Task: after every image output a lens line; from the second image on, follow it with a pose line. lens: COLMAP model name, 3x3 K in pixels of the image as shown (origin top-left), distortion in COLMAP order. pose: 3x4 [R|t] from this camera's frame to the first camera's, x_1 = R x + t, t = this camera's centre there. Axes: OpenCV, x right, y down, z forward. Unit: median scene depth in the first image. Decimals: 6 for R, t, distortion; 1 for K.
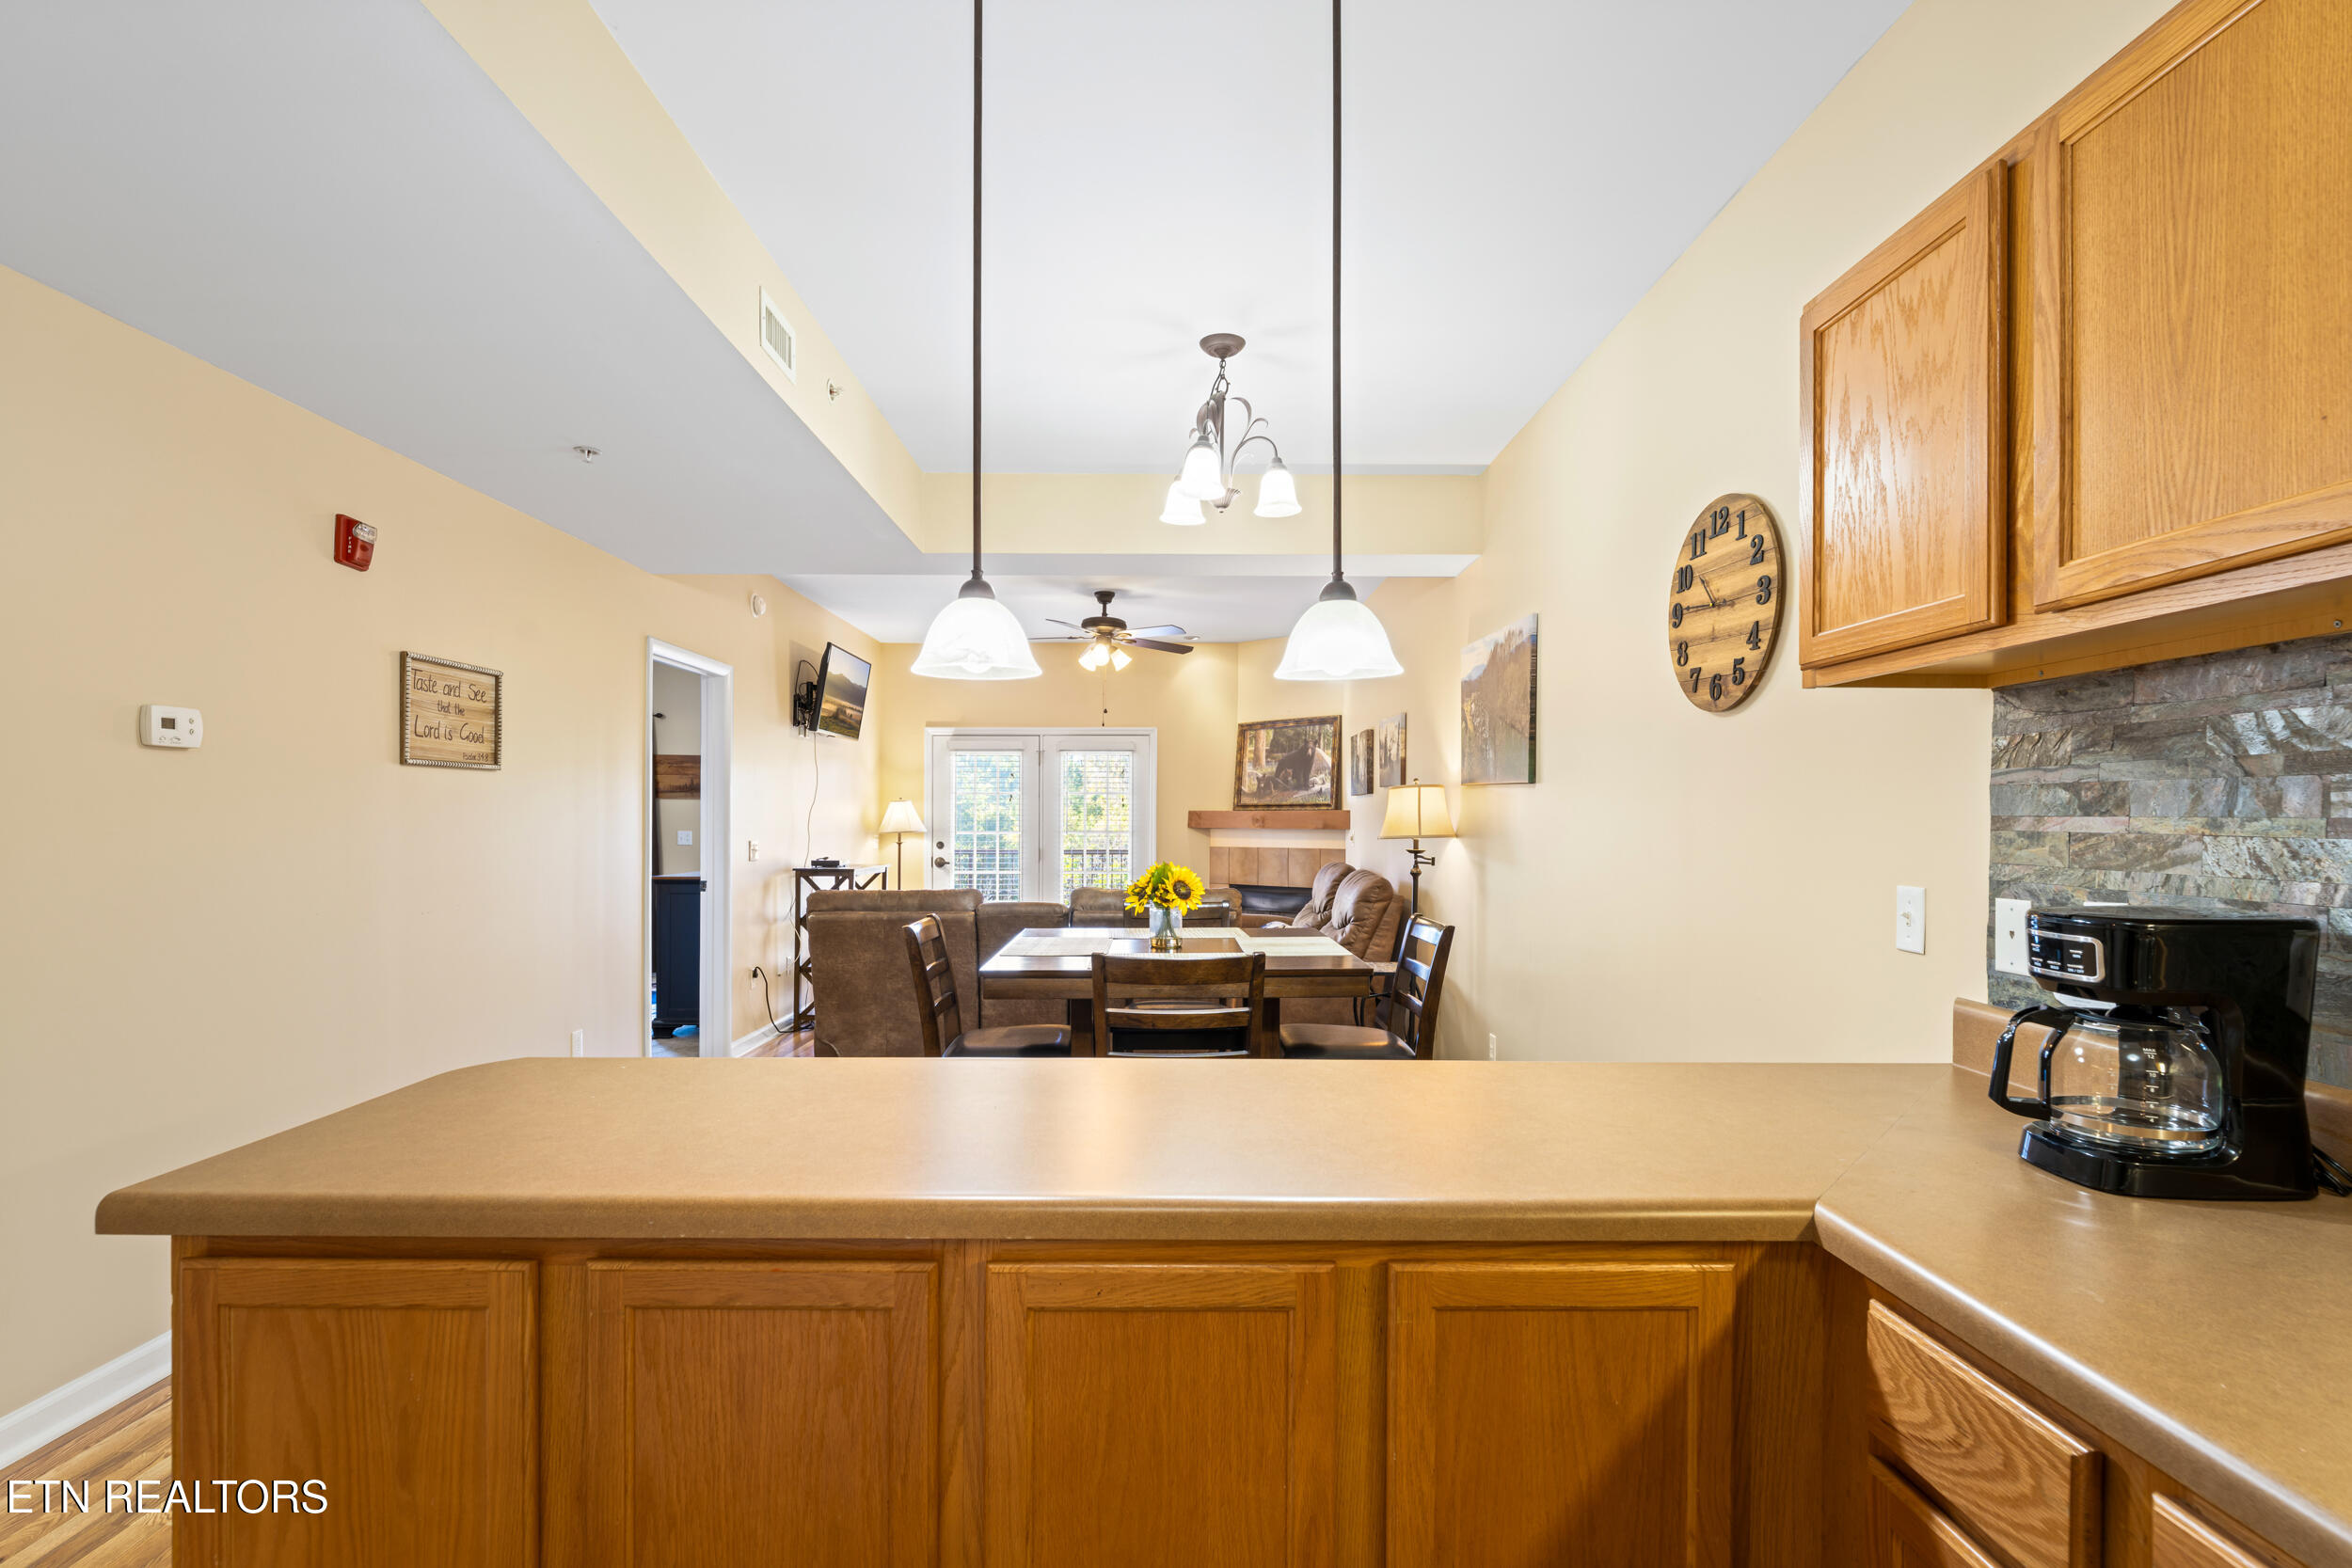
lens RADIAL K [[1088.7, 0, 1165.8], [0, 1088.7, 821.3], [0, 0, 1]] dist [-0.001112, -0.000404]
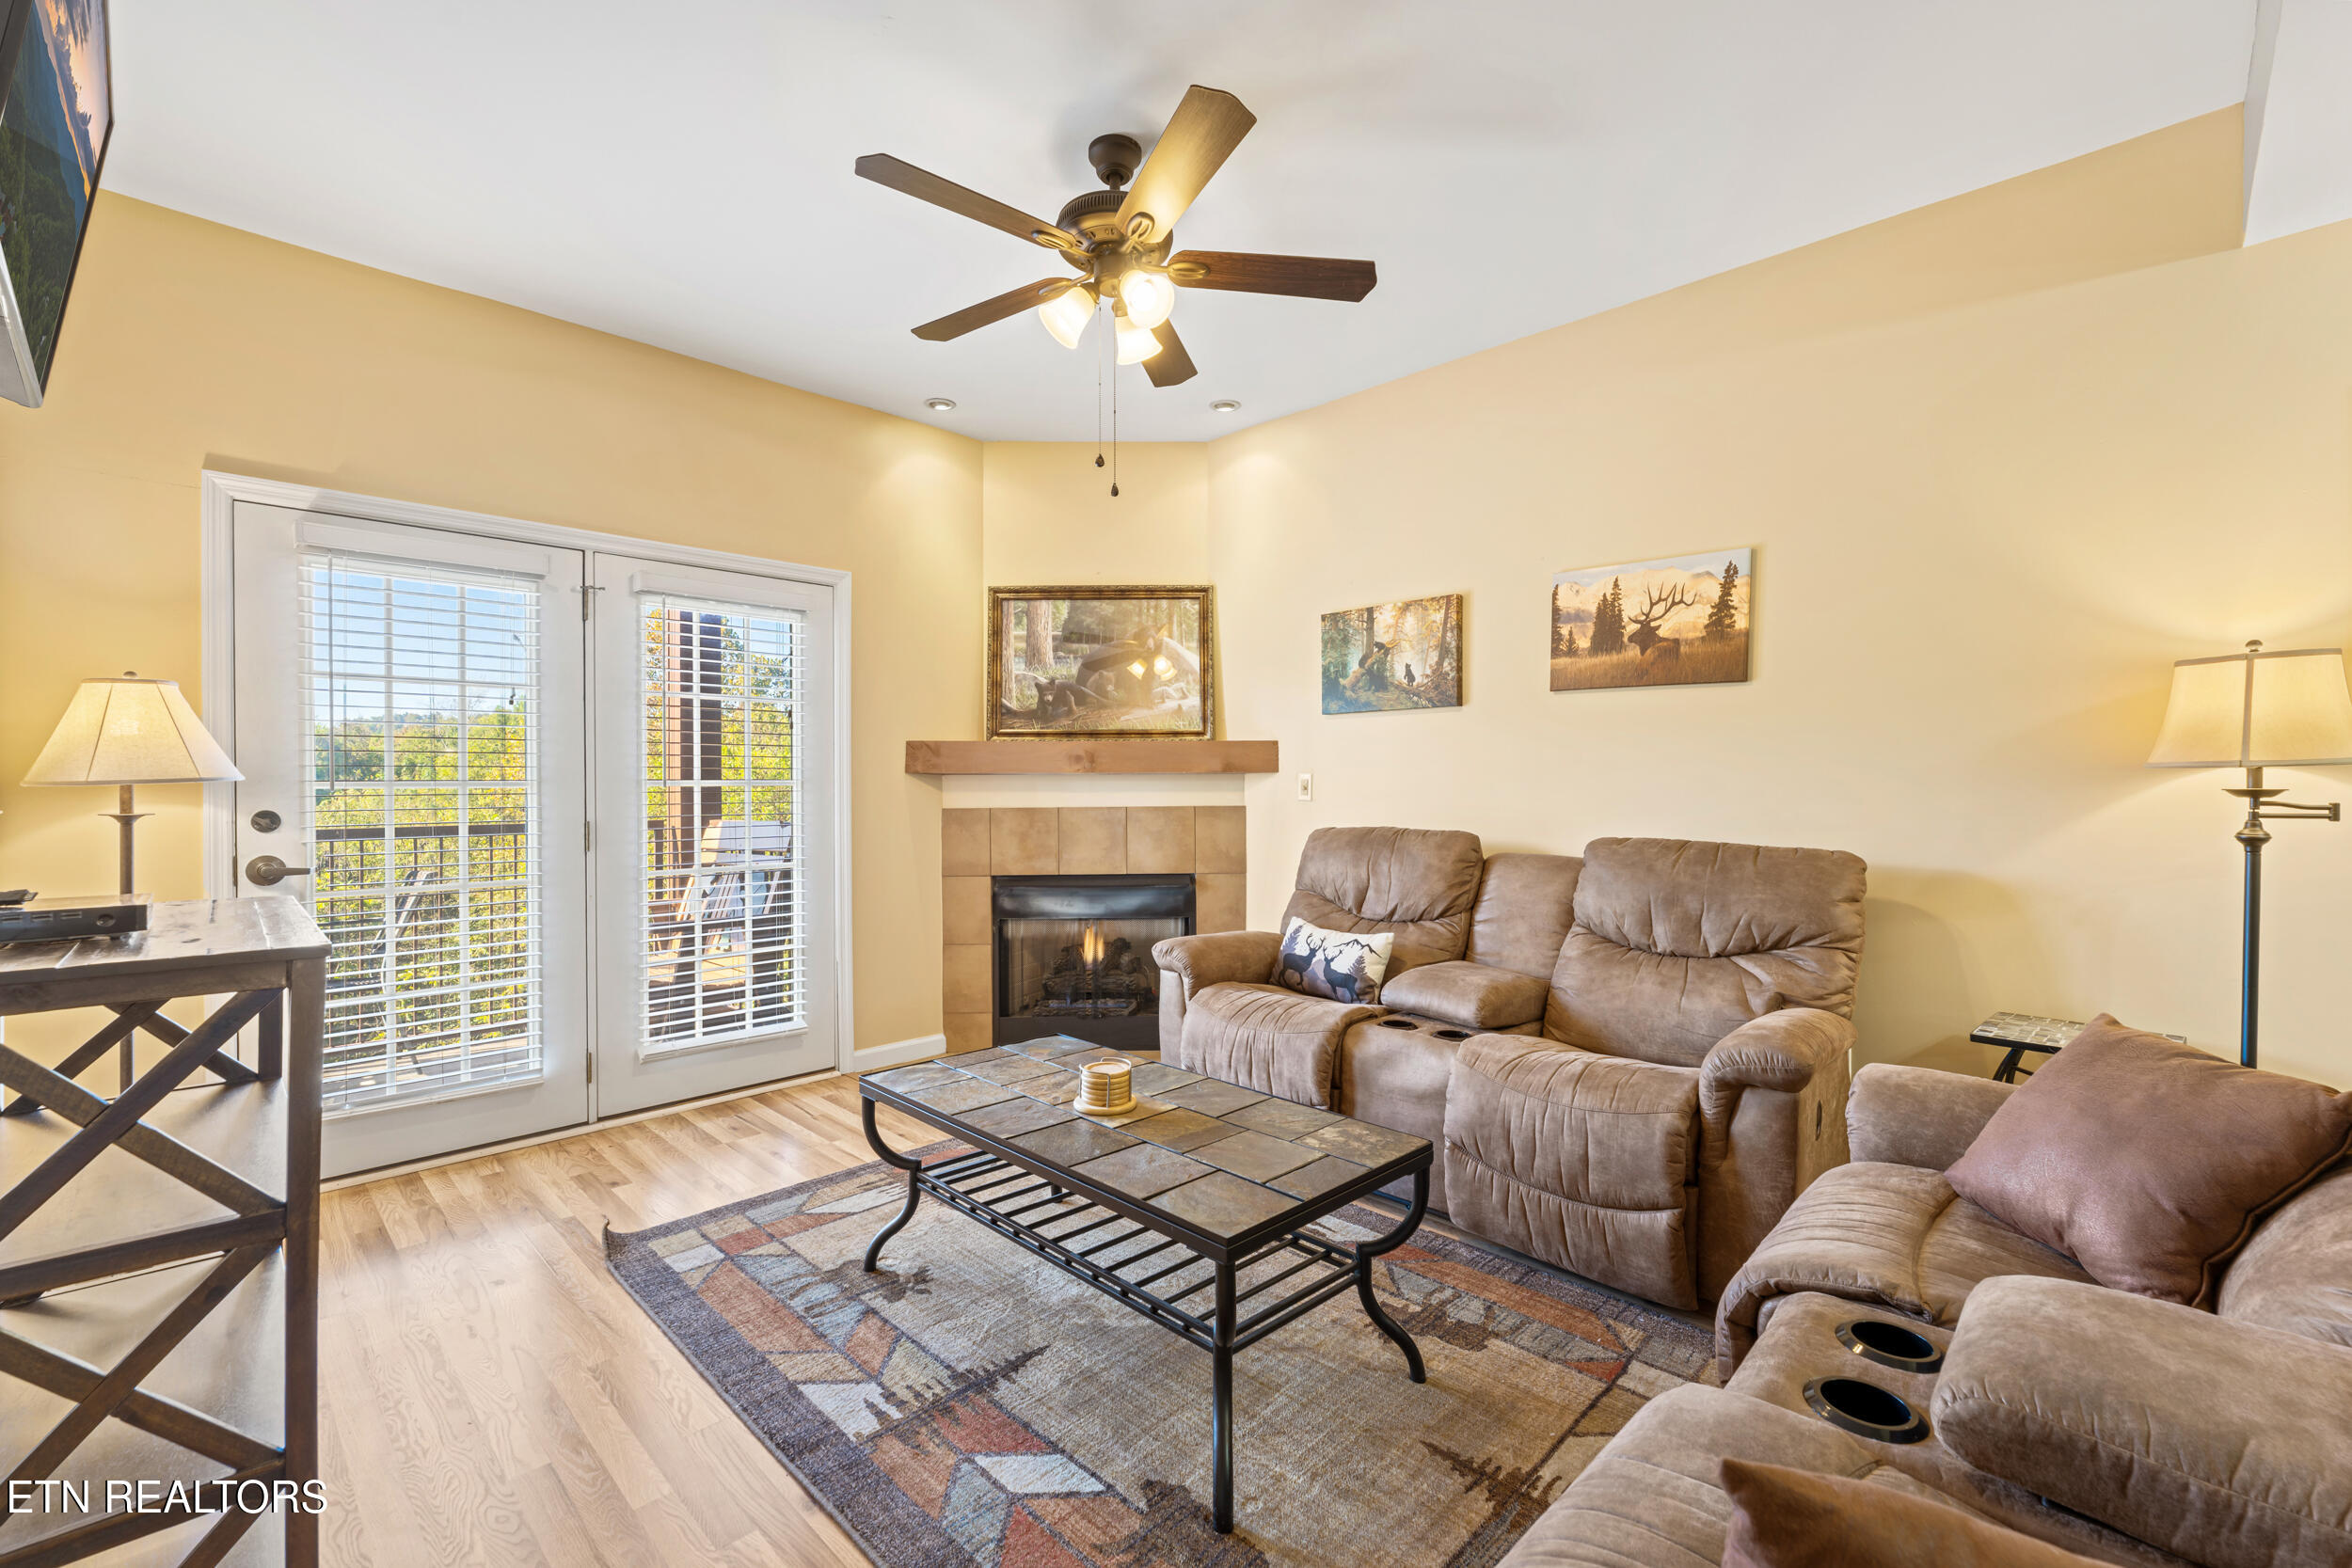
lens RADIAL K [[1005.3, 0, 1183.0], [0, 1005.3, 790.7], [0, 0, 1]] dist [0.004452, 0.000196]
pose [[0.703556, -0.009046, 0.710582, -0.289507], [0.005542, 0.999958, 0.007243, 0.014526], [-0.710618, -0.001157, 0.703577, 0.716127]]
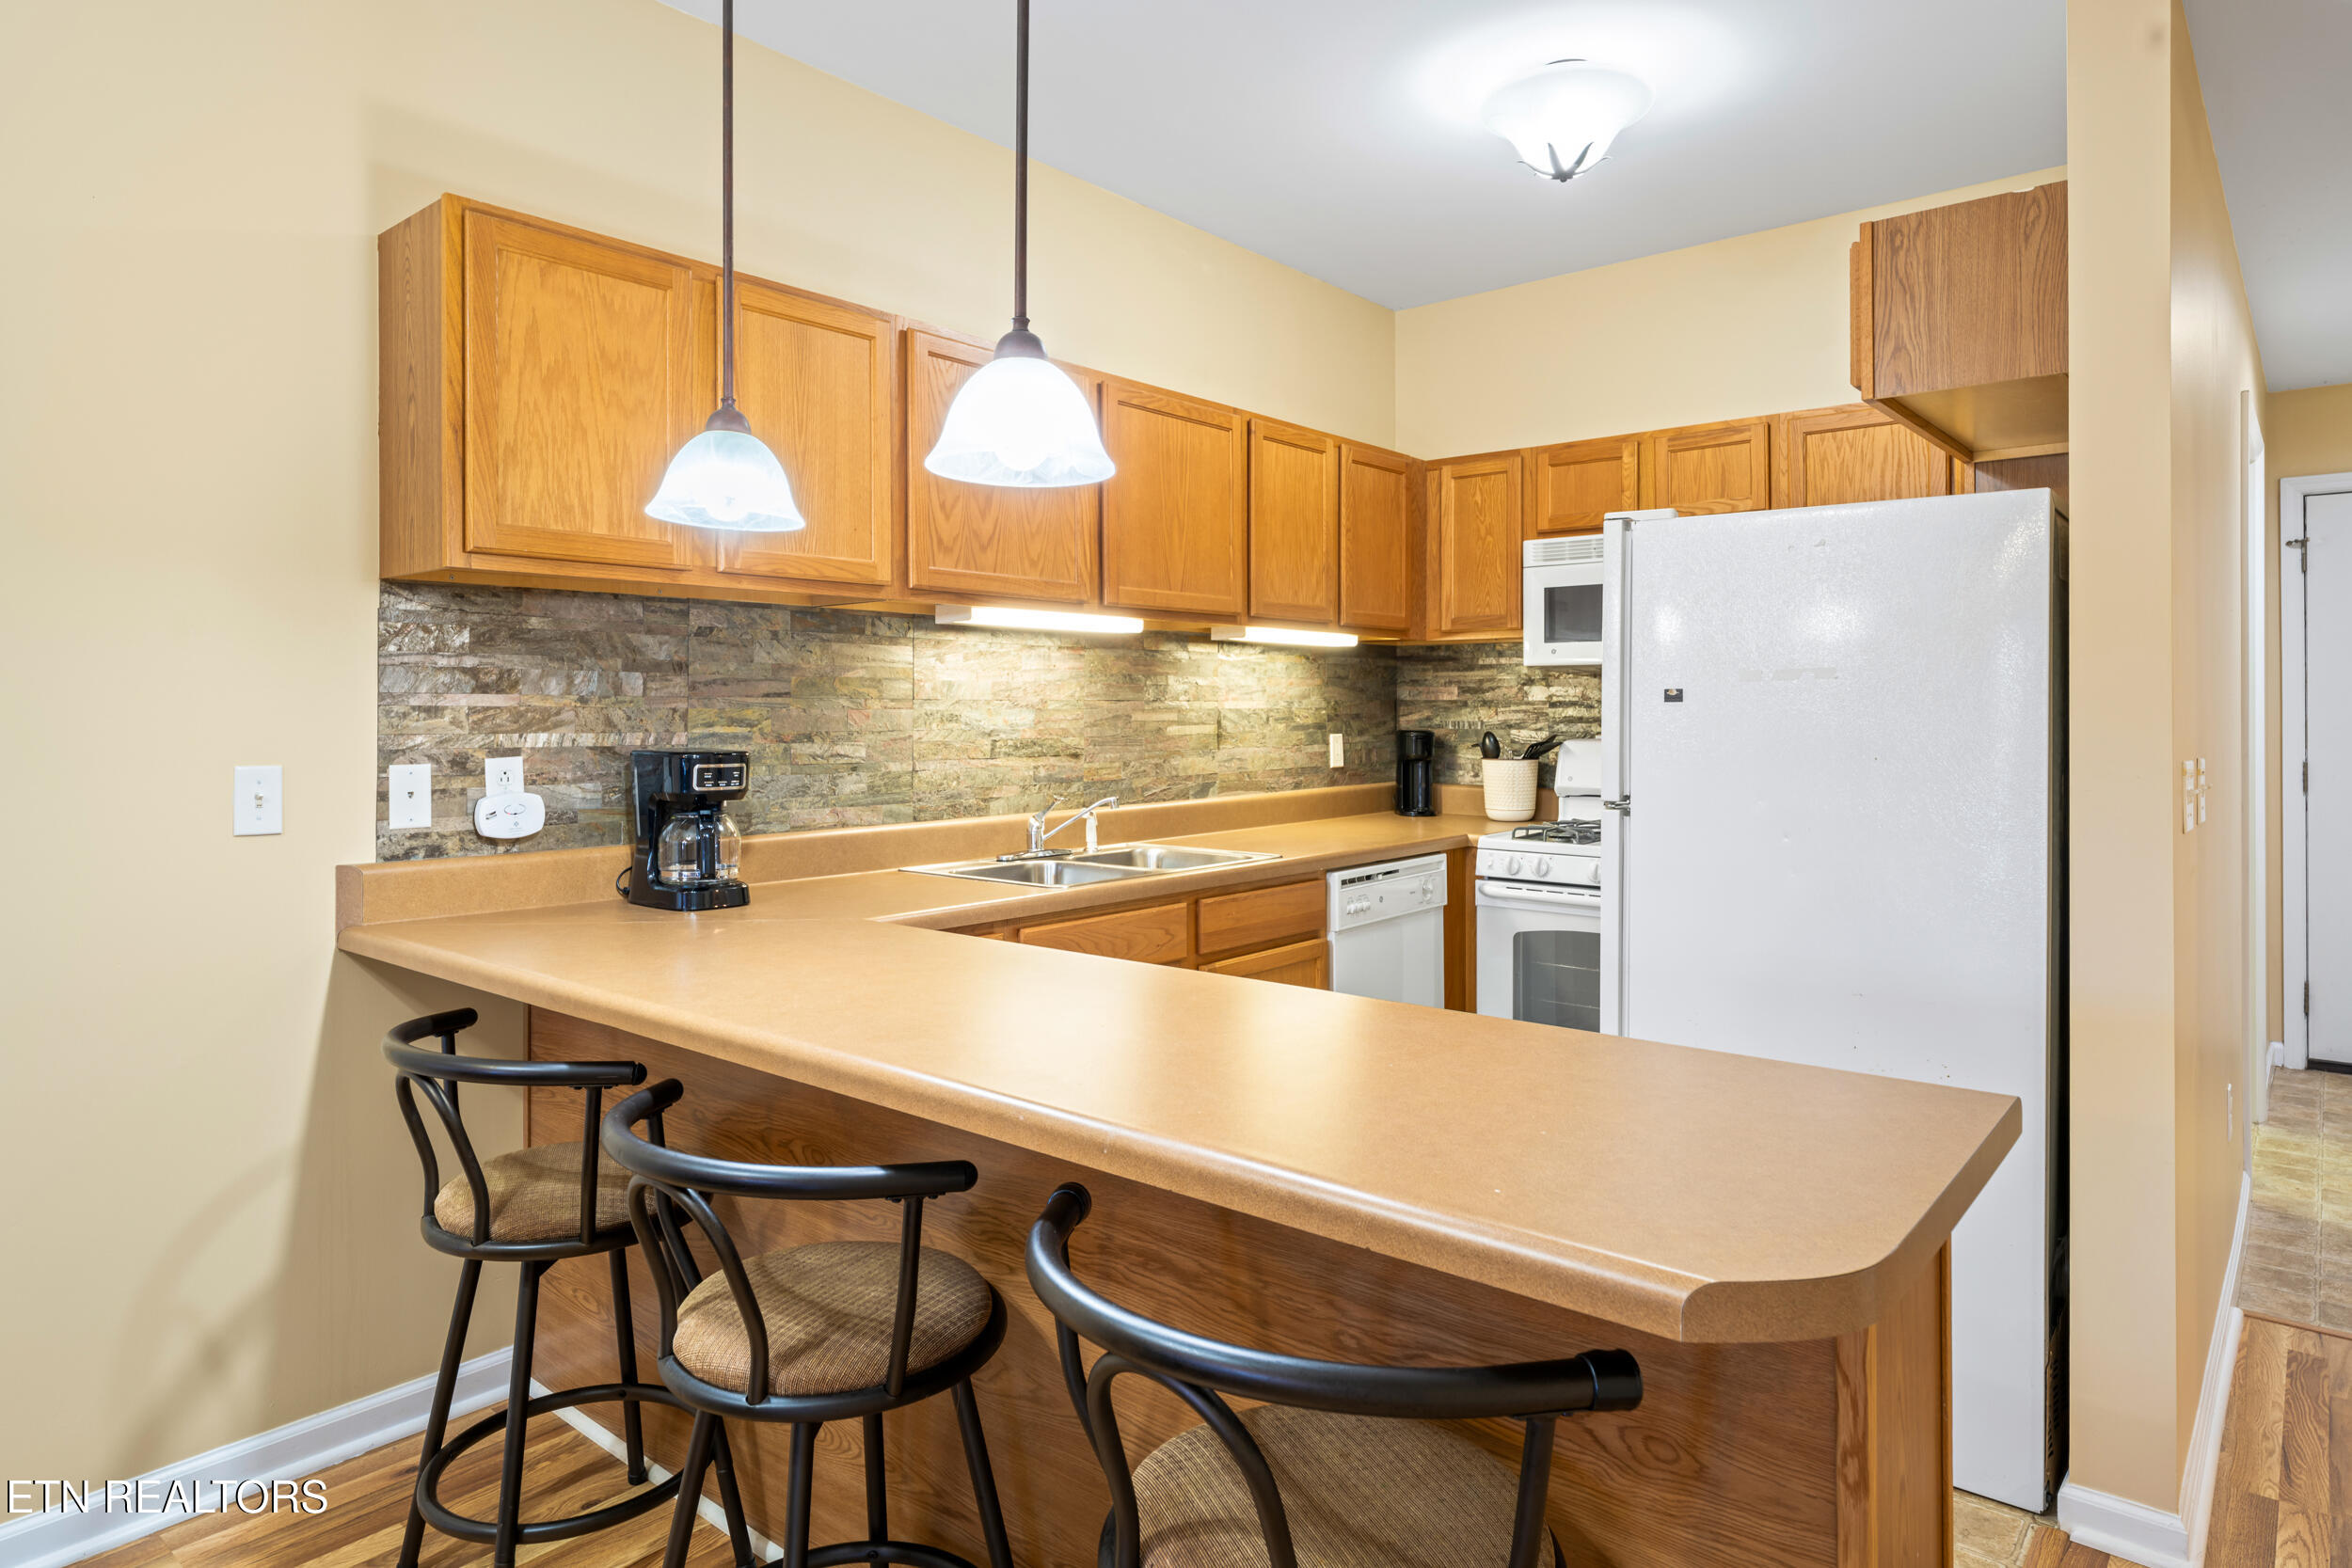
lens RADIAL K [[1378.2, 0, 1176.2], [0, 1378.2, 710.8], [0, 0, 1]] dist [0.000657, 0.001158]
pose [[-0.767786, -0.001263, 0.640705, -0.188929], [0.001438, 0.999992, 0.003694, 0.002423], [-0.640704, 0.003757, -0.767778, 0.383259]]
